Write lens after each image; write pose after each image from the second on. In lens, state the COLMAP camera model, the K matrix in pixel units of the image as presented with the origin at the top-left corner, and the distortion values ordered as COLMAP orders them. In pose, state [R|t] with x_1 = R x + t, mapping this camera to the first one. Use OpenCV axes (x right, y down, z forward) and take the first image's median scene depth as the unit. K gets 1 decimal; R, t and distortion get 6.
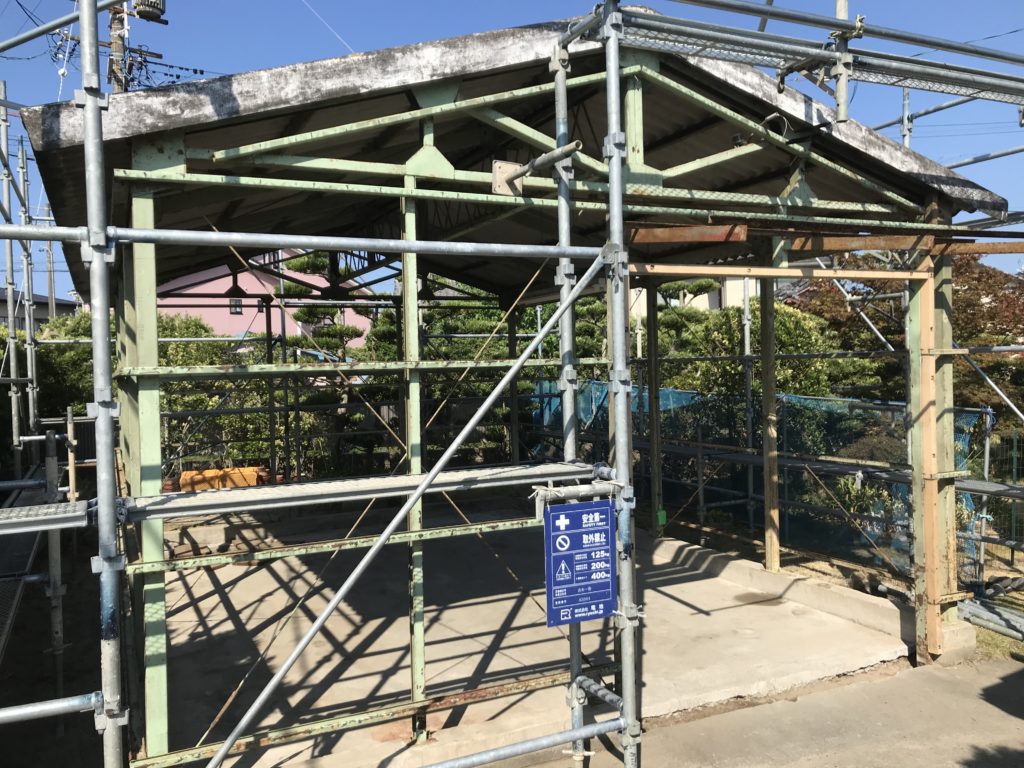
lens RADIAL K [[857.9, 0, 509.0], [0, 857.9, 385.8], [0, 0, 1]] dist [0.030770, -0.028032]
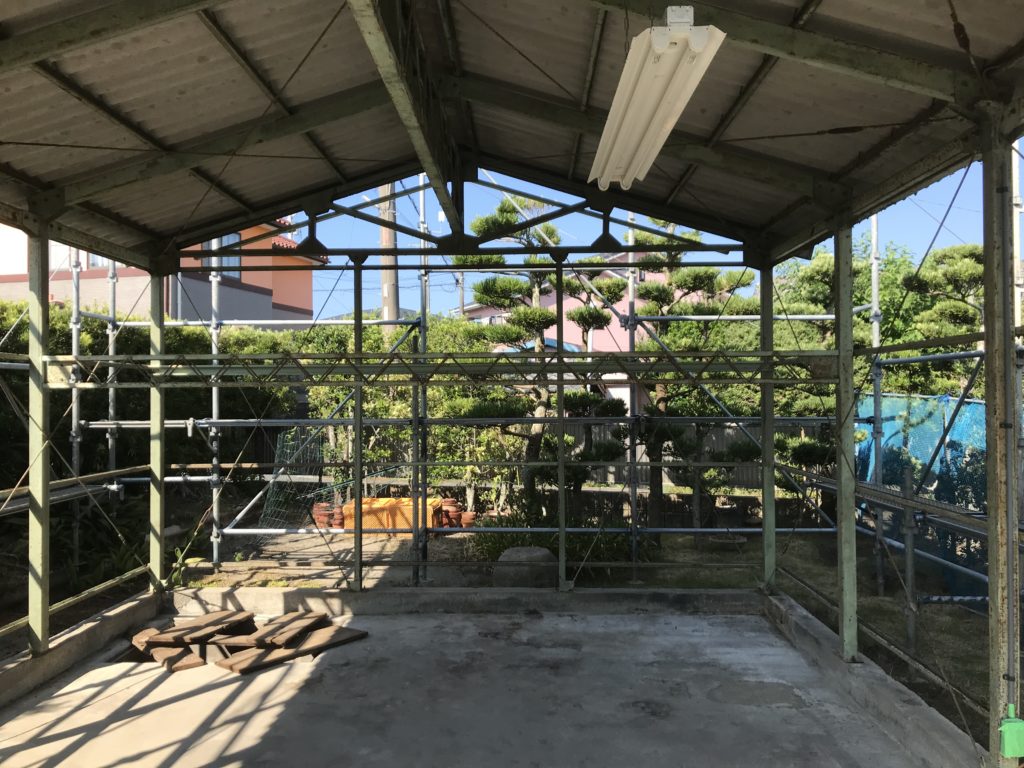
lens RADIAL K [[857.9, 0, 516.0], [0, 857.9, 377.4], [0, 0, 1]] dist [0.030770, -0.028032]
pose [[0.893676, 0.010754, -0.448584, 0.127592], [-0.025273, 0.999332, -0.026392, 0.008139], [0.448001, 0.034922, 0.893351, 0.443385]]
